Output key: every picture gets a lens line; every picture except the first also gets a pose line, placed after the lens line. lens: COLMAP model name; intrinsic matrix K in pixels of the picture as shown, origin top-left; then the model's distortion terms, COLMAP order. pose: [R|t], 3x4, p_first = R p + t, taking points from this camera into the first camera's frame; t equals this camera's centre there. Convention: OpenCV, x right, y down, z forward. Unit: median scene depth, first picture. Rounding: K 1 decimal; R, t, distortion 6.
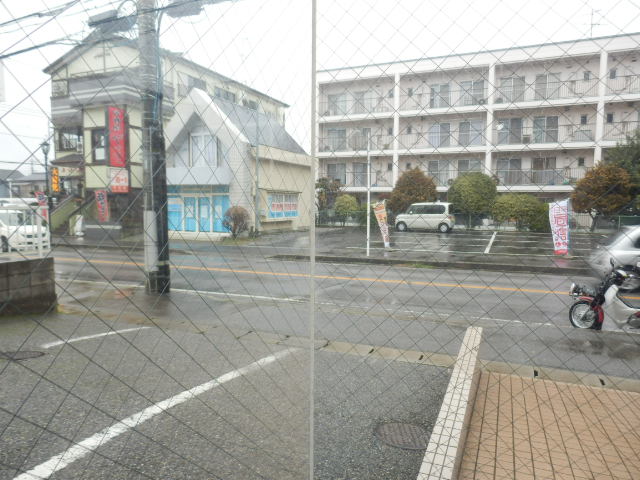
lens RADIAL K [[446.2, 0, 322.4], [0, 446.2, 254.1], [0, 0, 1]] dist [0.004940, -0.001307]
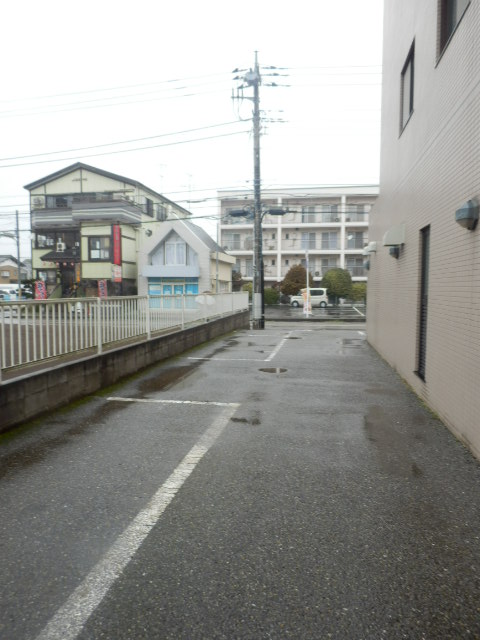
lens RADIAL K [[446.2, 0, 239.8], [0, 446.2, 319.2], [0, 0, 1]] dist [0.004940, -0.001307]
pose [[0.976636, -0.016339, 0.214277, -0.289140], [0.025391, 0.998894, -0.039562, 0.038667], [-0.213393, 0.044079, 0.975971, -0.373928]]
